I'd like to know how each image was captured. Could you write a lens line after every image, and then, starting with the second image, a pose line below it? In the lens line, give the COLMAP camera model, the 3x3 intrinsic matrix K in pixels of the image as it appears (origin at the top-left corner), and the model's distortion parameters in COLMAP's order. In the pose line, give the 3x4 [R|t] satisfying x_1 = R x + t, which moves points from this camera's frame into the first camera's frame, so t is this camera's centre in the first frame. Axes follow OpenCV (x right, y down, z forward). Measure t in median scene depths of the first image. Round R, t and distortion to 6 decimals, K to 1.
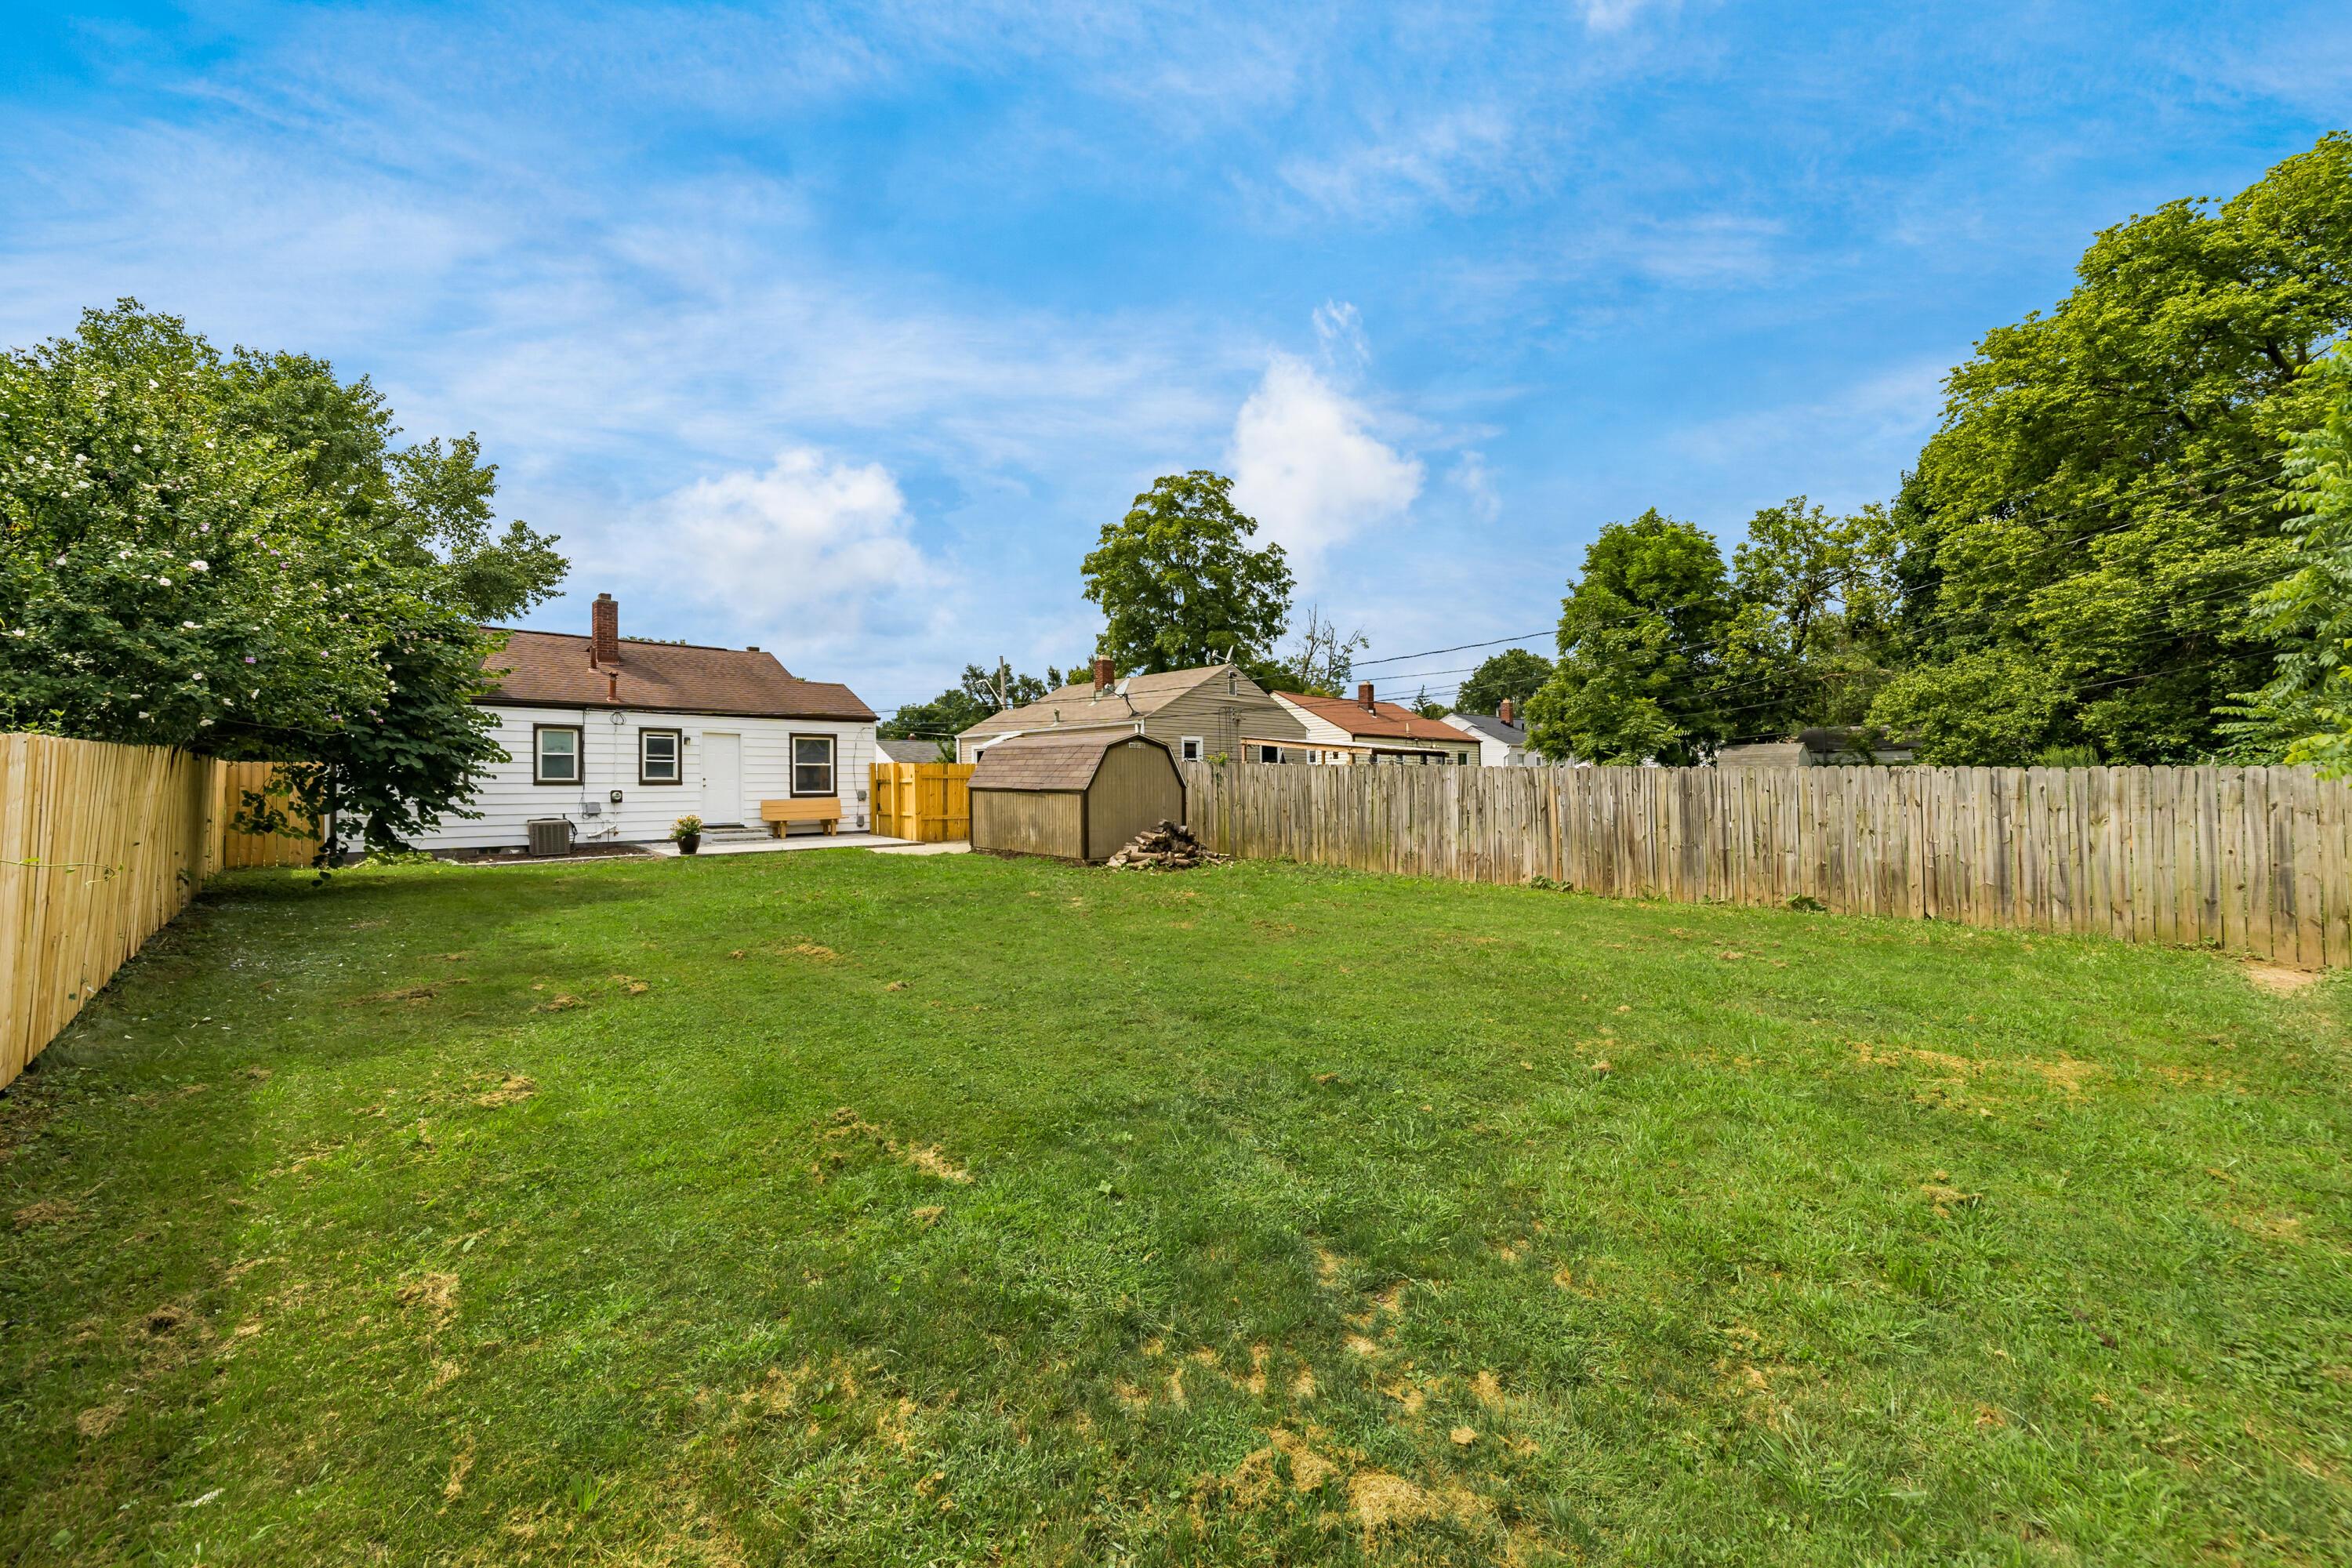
lens RADIAL K [[888.2, 0, 1187.1], [0, 888.2, 770.6], [0, 0, 1]] dist [-0.001721, 0.000133]
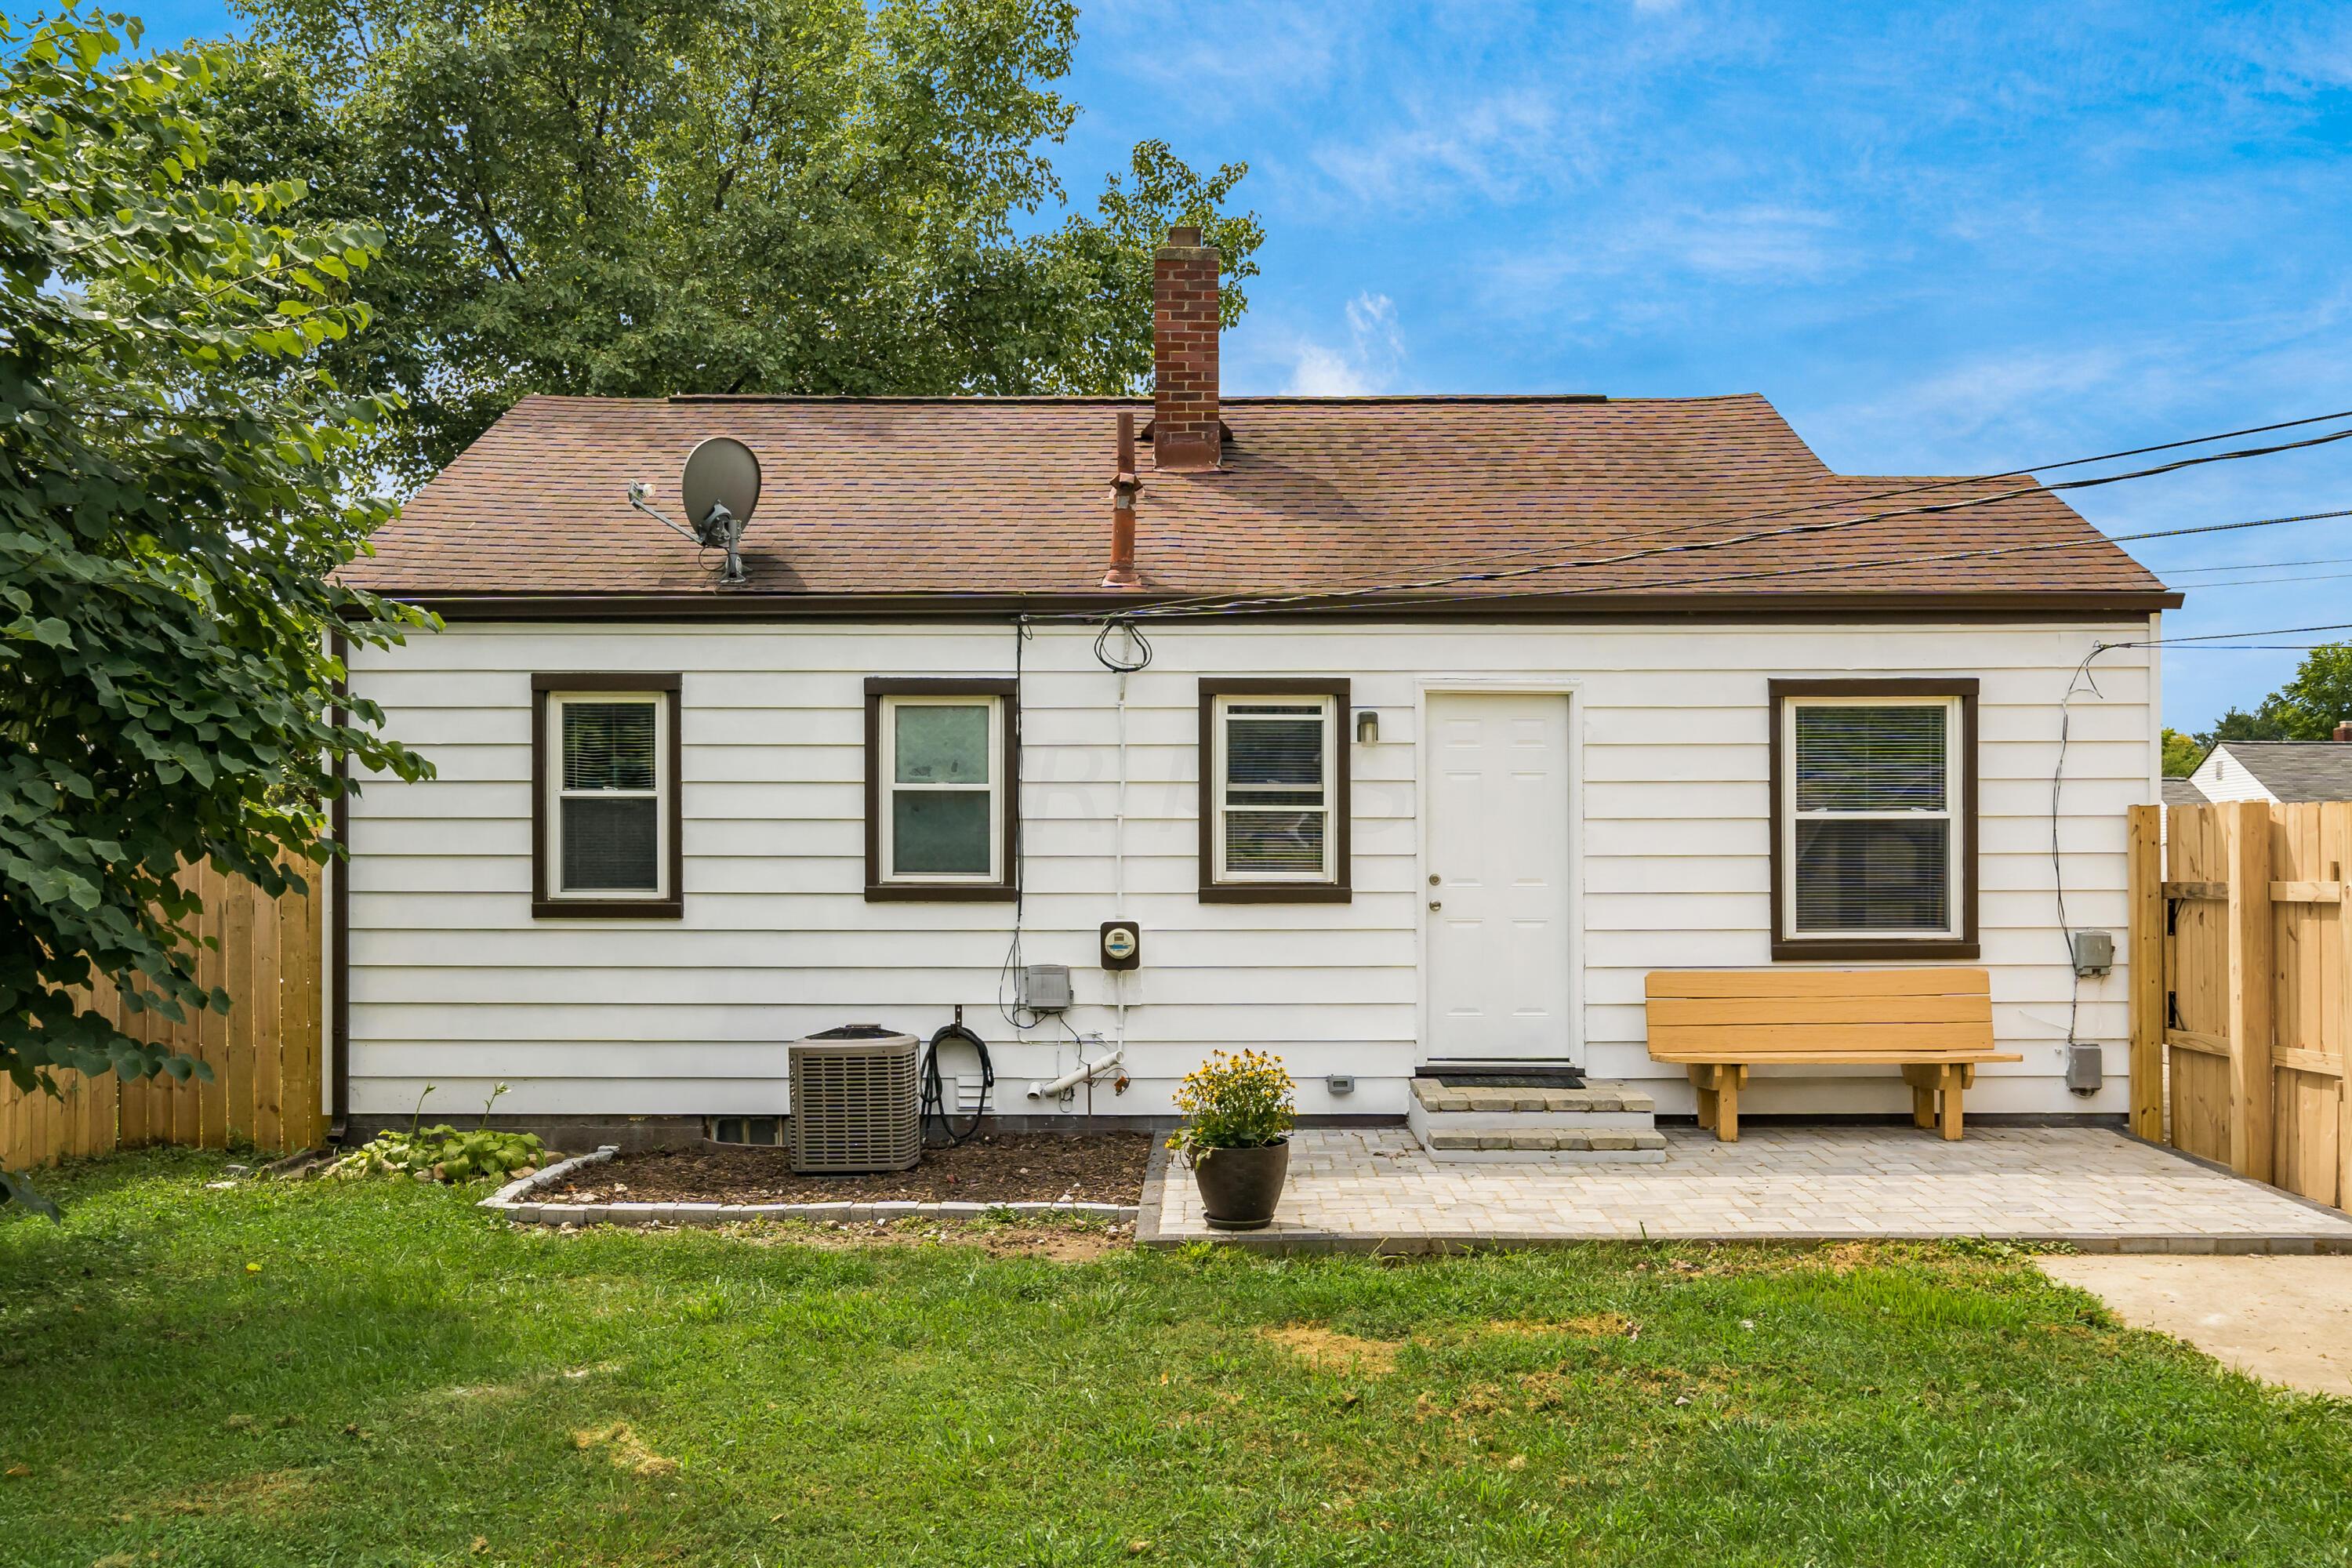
lens RADIAL K [[2154.0, 0, 1179.9], [0, 2154.0, 804.7], [0, 0, 1]] dist [-0.007595, 0.000000]
pose [[0.698191, -0.010765, -0.715831, -0.164008], [0.006288, 0.999941, -0.008905, -0.006220], [0.715884, 0.001716, 0.698217, 0.536530]]
